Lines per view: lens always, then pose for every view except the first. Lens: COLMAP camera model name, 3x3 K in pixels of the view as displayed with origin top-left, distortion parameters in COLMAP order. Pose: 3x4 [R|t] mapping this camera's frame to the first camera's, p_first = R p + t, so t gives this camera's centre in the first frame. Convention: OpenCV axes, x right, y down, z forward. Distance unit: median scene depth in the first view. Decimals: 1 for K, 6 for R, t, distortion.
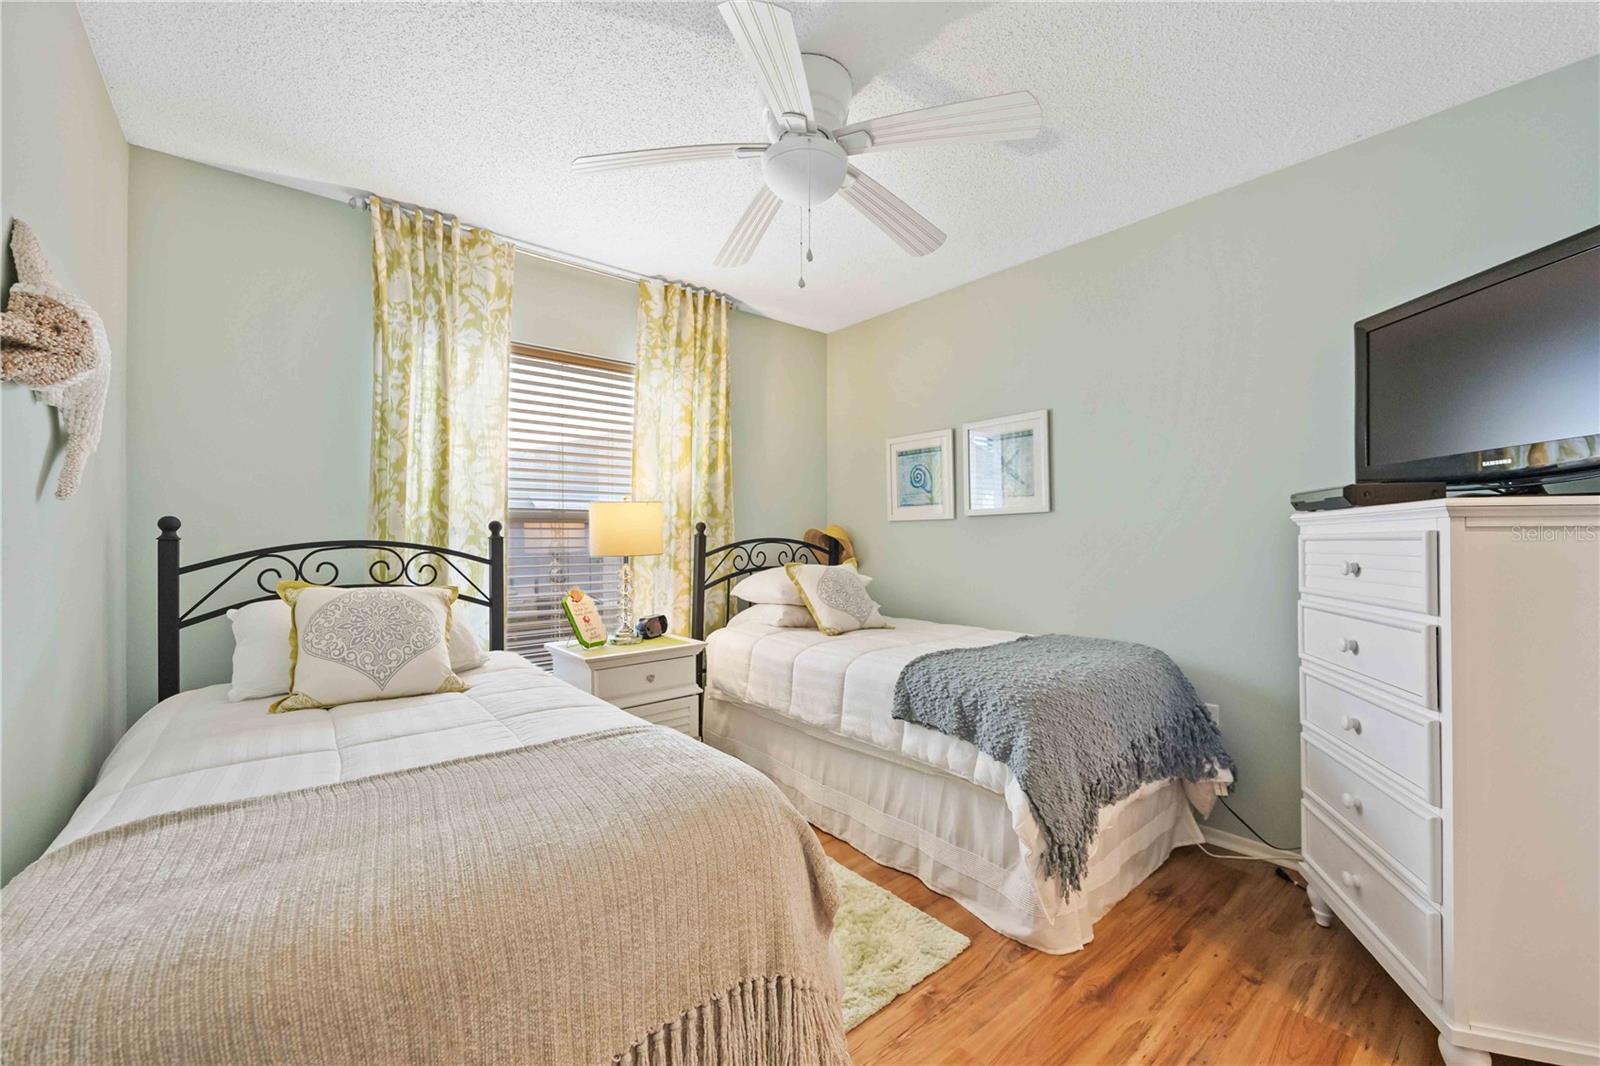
lens RADIAL K [[618.0, 0, 803.0], [0, 618.0, 531.6], [0, 0, 1]] dist [0.000768, 0.000304]
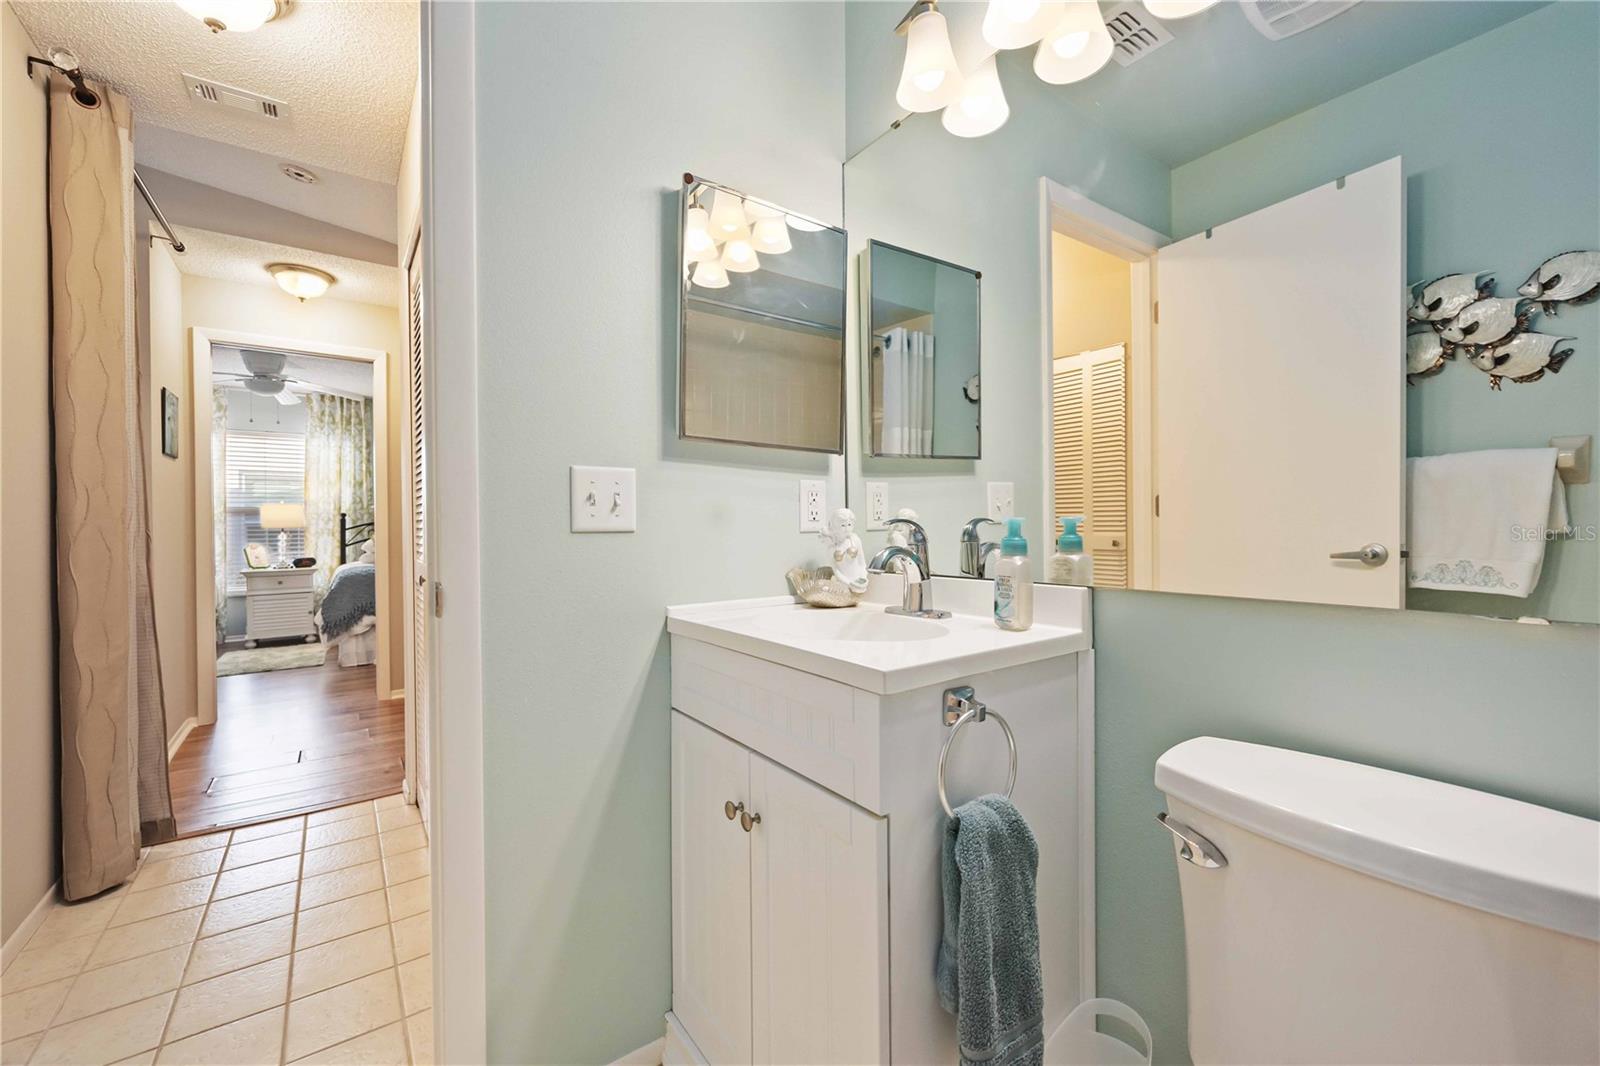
lens RADIAL K [[618.0, 0, 790.7], [0, 618.0, 531.4], [0, 0, 1]] dist [0.000768, 0.000304]
pose [[0.997771, 0.003788, -0.066623, 1.408997], [-0.002725, 0.999868, 0.016039, 0.007988], [0.066675, -0.015821, 0.997649, -0.894277]]
